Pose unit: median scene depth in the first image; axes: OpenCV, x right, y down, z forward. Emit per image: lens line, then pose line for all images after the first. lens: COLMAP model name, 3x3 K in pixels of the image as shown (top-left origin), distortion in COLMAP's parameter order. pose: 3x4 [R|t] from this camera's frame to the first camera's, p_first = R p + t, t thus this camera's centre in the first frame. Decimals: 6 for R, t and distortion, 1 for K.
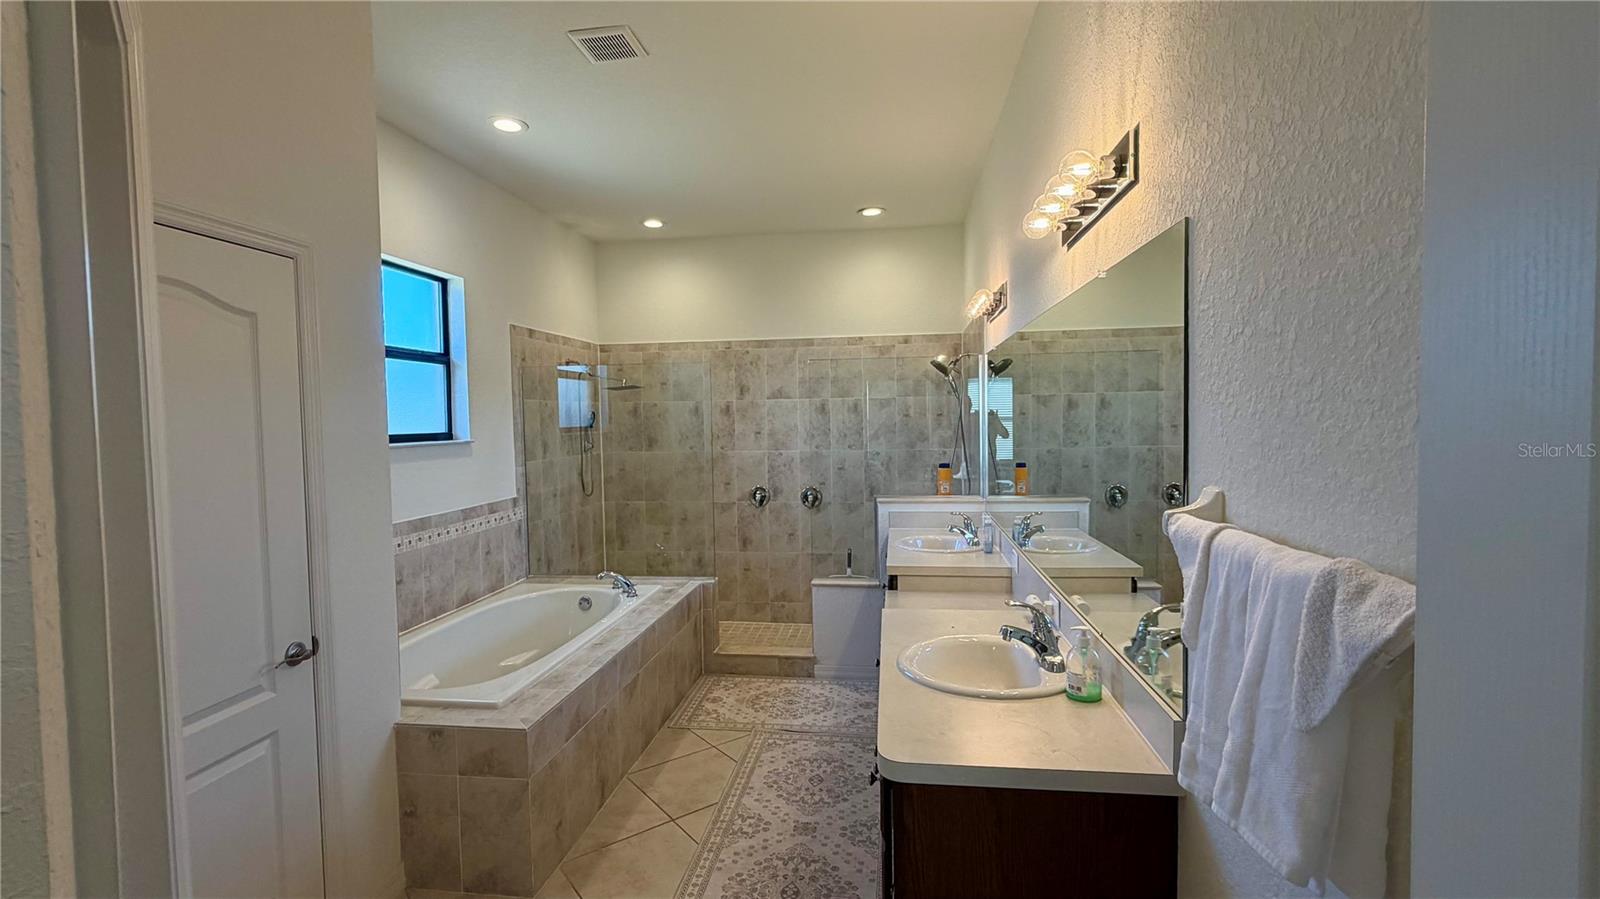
lens RADIAL K [[720.9, 0, 800.0], [0, 720.9, 449.5], [0, 0, 1]] dist [-0.000003, 0.000559]
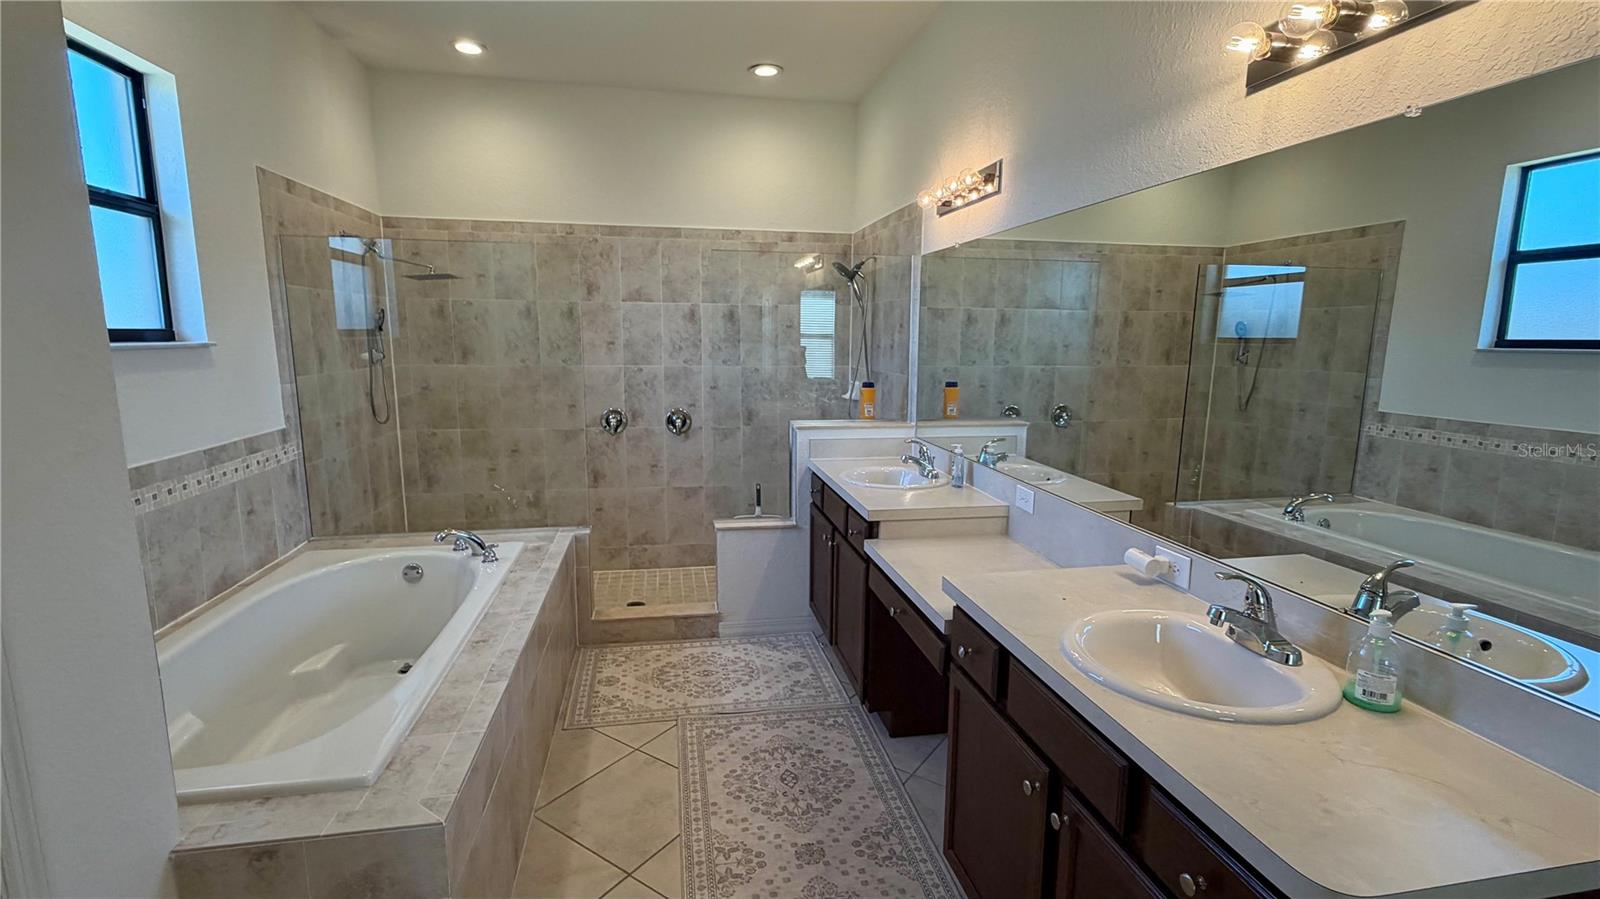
lens RADIAL K [[720.9, 0, 800.0], [0, 720.9, 449.5], [0, 0, 1]] dist [-0.000003, 0.000559]
pose [[0.948453, -0.023725, 0.316030, -0.148194], [-0.012225, 0.993713, 0.111289, 0.003787], [-0.316683, -0.109416, 0.942200, 0.196869]]
